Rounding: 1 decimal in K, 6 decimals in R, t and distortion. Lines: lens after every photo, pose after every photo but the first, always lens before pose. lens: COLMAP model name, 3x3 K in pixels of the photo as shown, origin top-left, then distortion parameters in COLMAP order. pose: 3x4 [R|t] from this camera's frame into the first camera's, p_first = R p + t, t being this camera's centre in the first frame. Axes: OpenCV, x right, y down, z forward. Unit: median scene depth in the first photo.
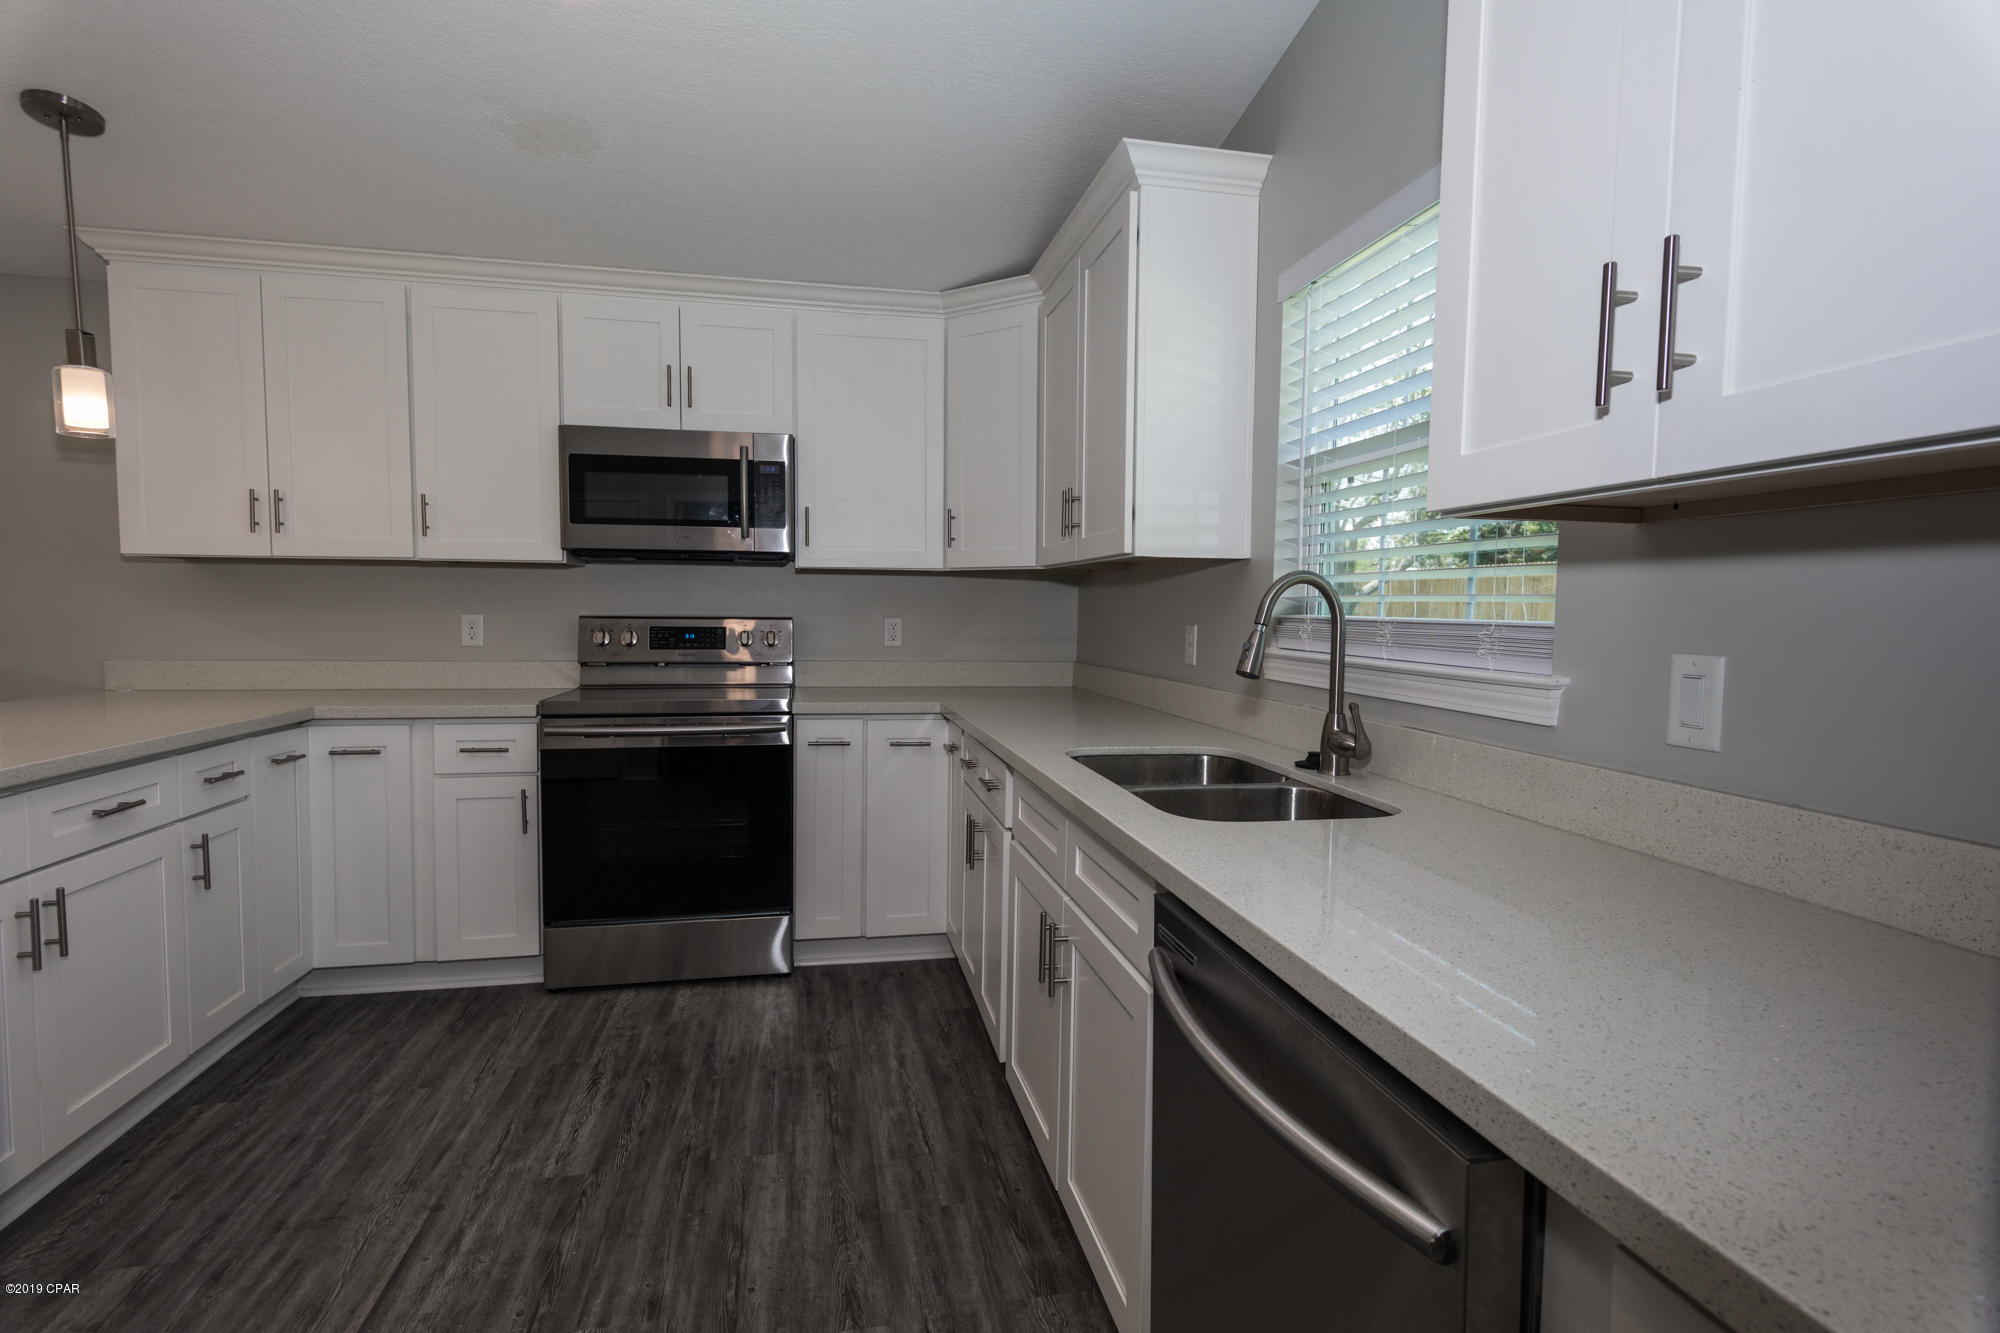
lens RADIAL K [[955.2, 0, 1000.0], [0, 955.2, 666.5], [0, 0, 1]] dist [-0.000470, 0.000415]
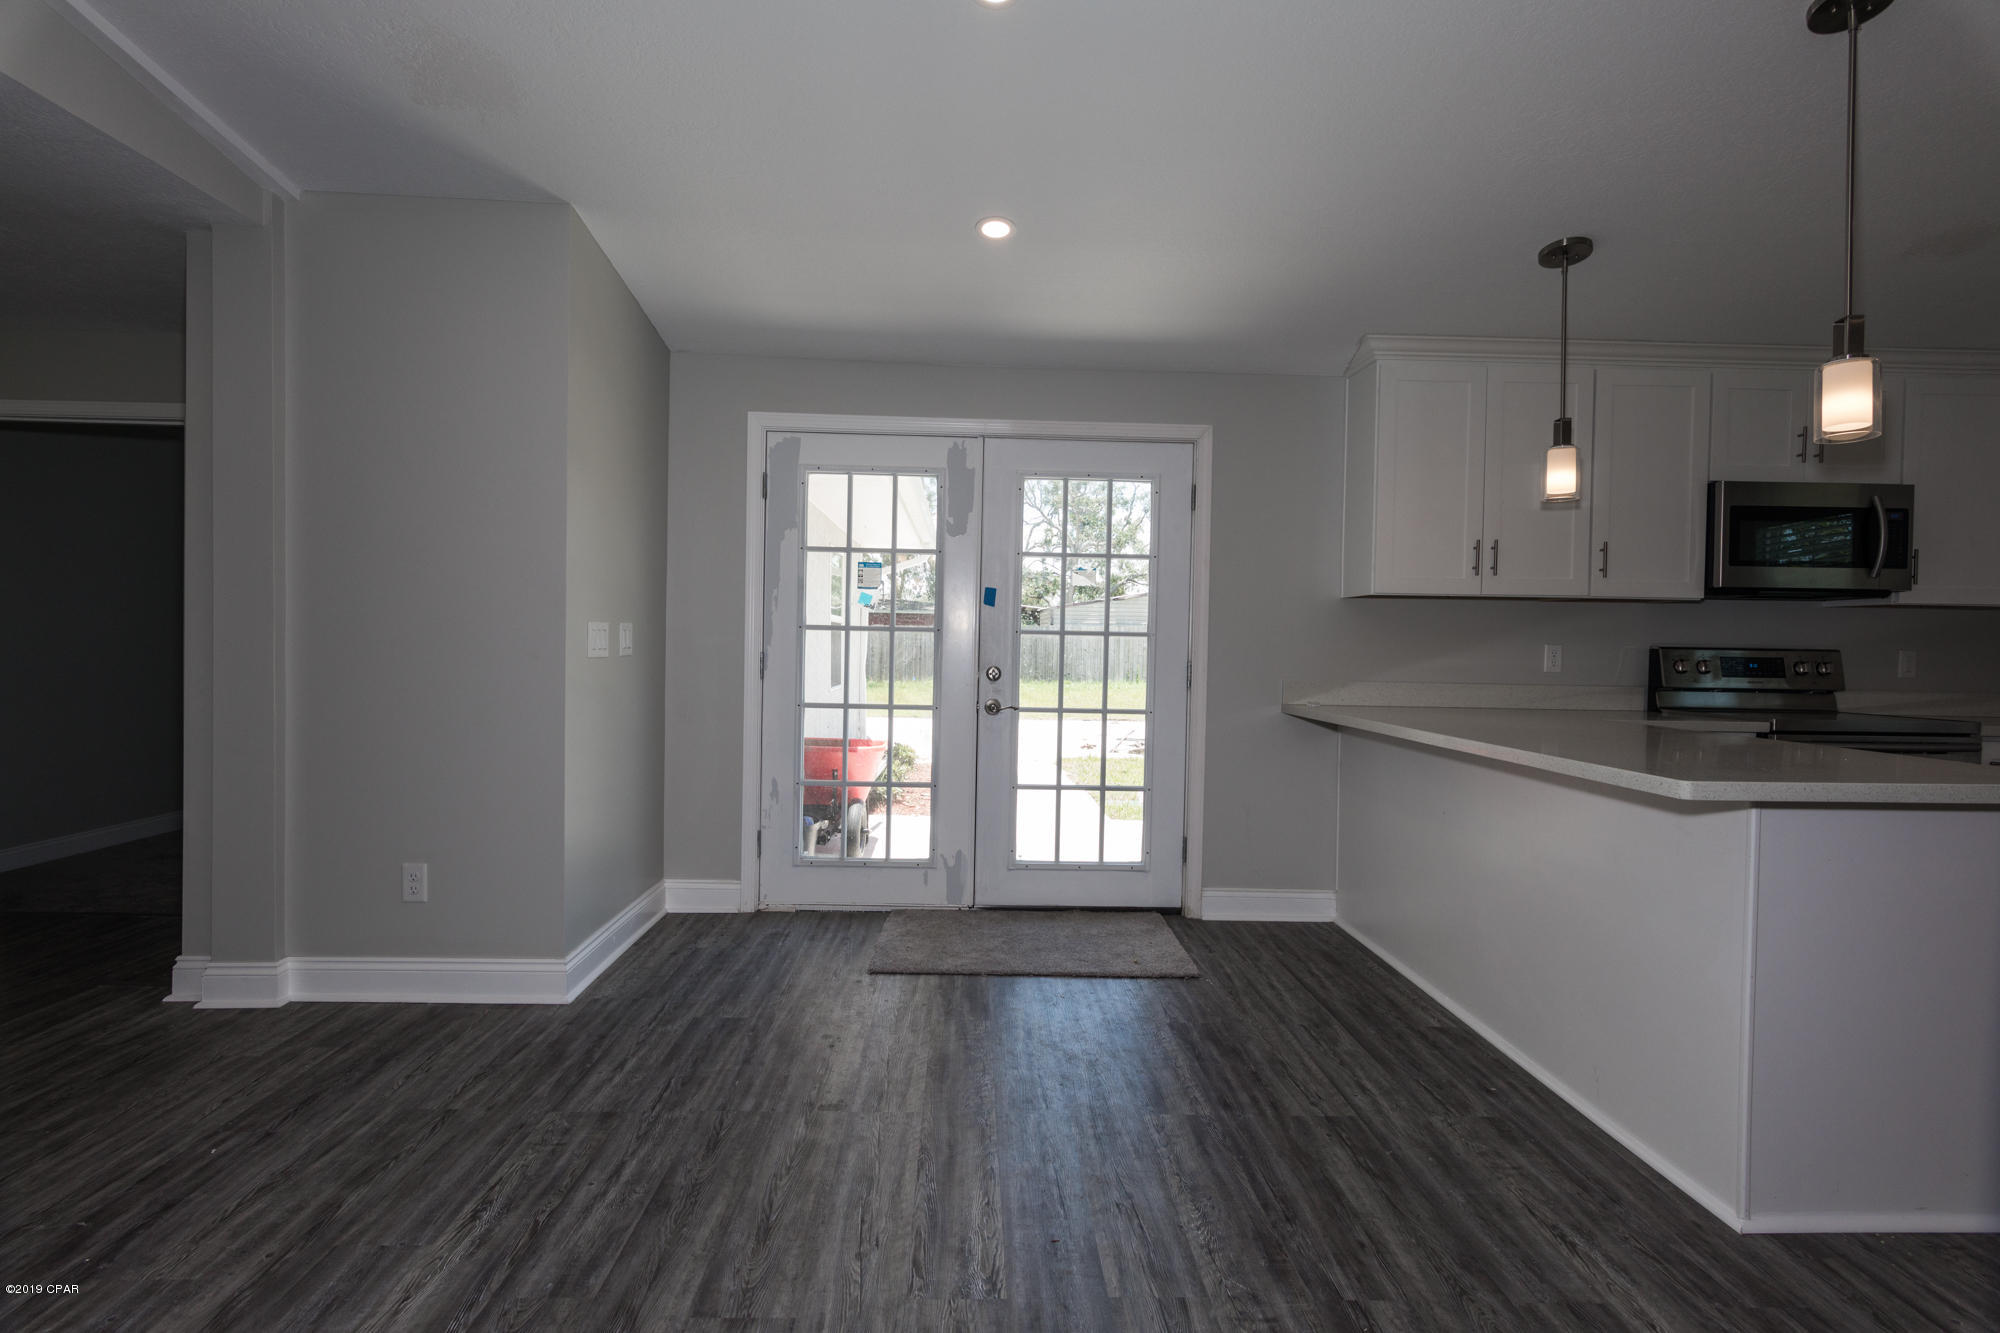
lens RADIAL K [[955.2, 0, 1000.0], [0, 955.2, 666.5], [0, 0, 1]] dist [-0.000470, 0.000415]
pose [[0.984267, 0.010554, -0.176371, -1.477739], [-0.017878, 0.999040, -0.039985, 0.044216], [0.175780, 0.042509, 0.983511, -0.372149]]
